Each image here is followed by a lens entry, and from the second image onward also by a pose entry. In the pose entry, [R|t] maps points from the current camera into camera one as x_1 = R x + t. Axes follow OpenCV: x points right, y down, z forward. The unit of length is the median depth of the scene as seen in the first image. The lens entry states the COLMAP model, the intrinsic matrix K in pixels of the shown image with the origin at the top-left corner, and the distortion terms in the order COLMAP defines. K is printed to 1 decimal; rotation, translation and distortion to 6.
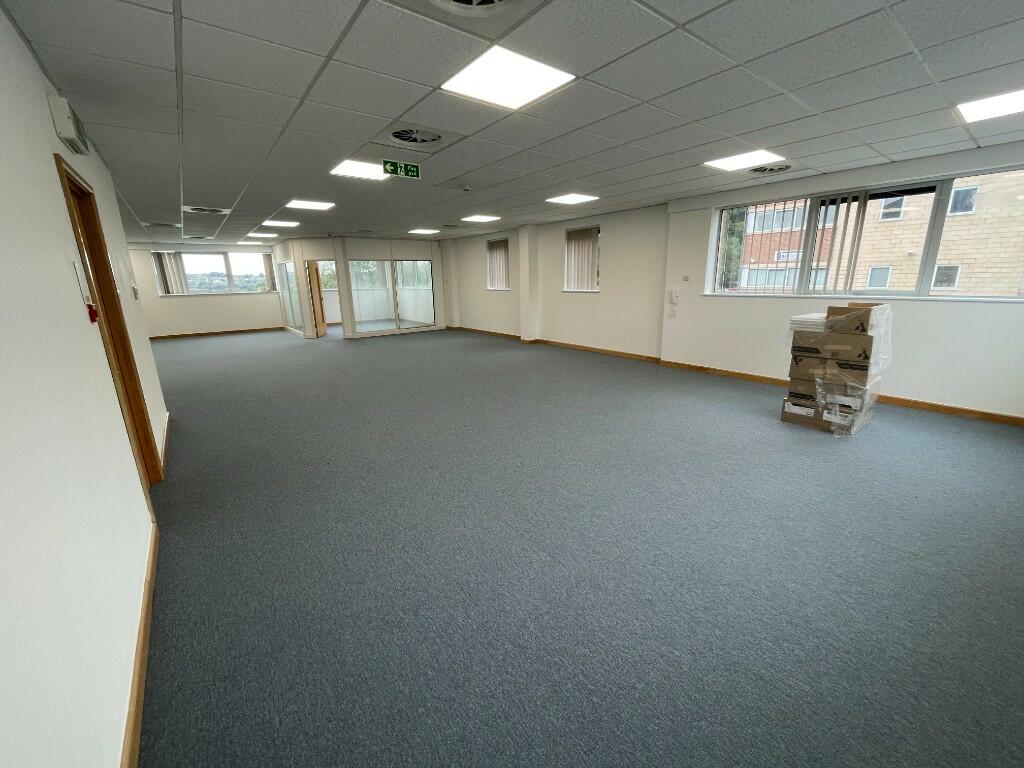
lens RADIAL K [[411.5, 0, 513.9], [0, 411.5, 379.6], [0, 0, 1]] dist [-0.000391, -0.000230]
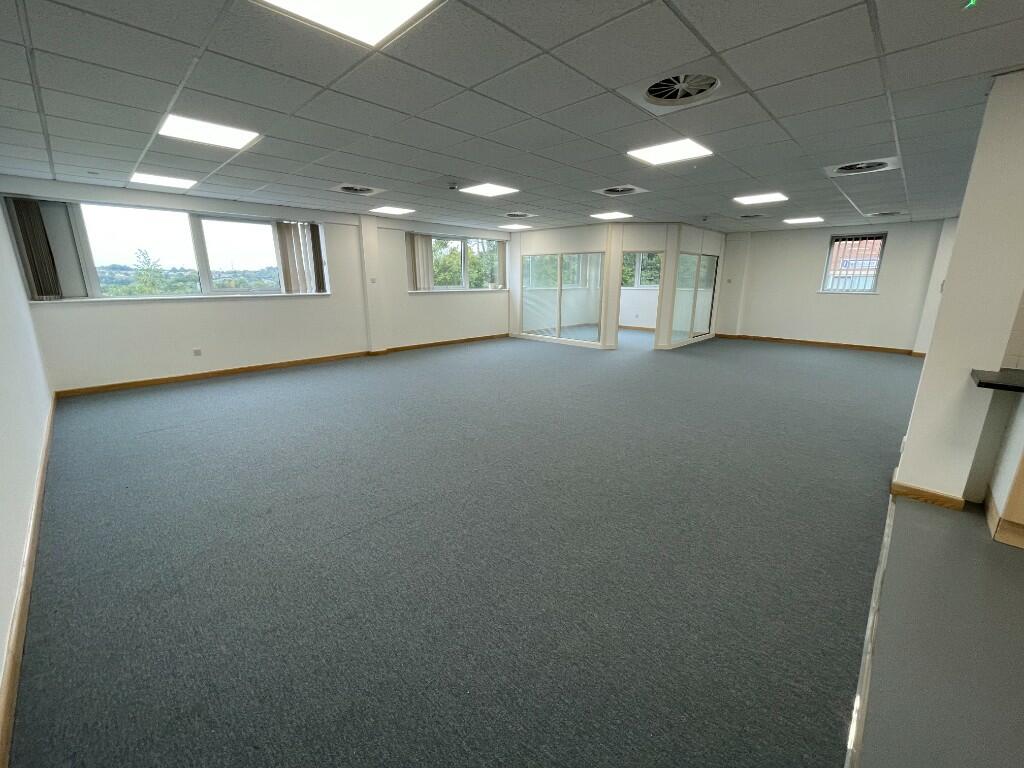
lens RADIAL K [[411.5, 0, 513.9], [0, 411.5, 379.6], [0, 0, 1]] dist [-0.000391, -0.000230]
pose [[0.989683, -0.011274, 0.142828, -0.728452], [0.011975, 0.999920, -0.004045, -0.038586], [-0.142771, 0.005713, 0.989739, 0.222085]]
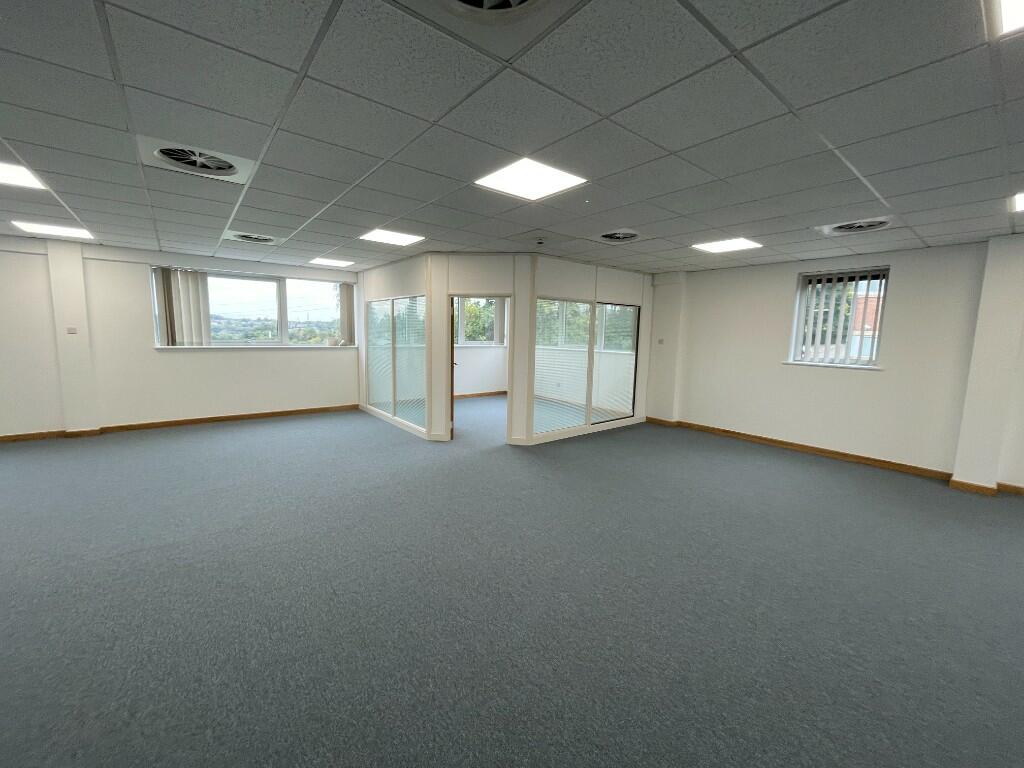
lens RADIAL K [[412.1, 0, 512.0], [0, 412.1, 384.0], [0, 0, 1]] dist [0.003606, 0.000054]
pose [[0.999109, 0.039618, 0.014542, -0.379570], [-0.037617, 0.992219, -0.118687, -0.104391], [-0.019131, 0.118035, 0.992825, 0.433925]]
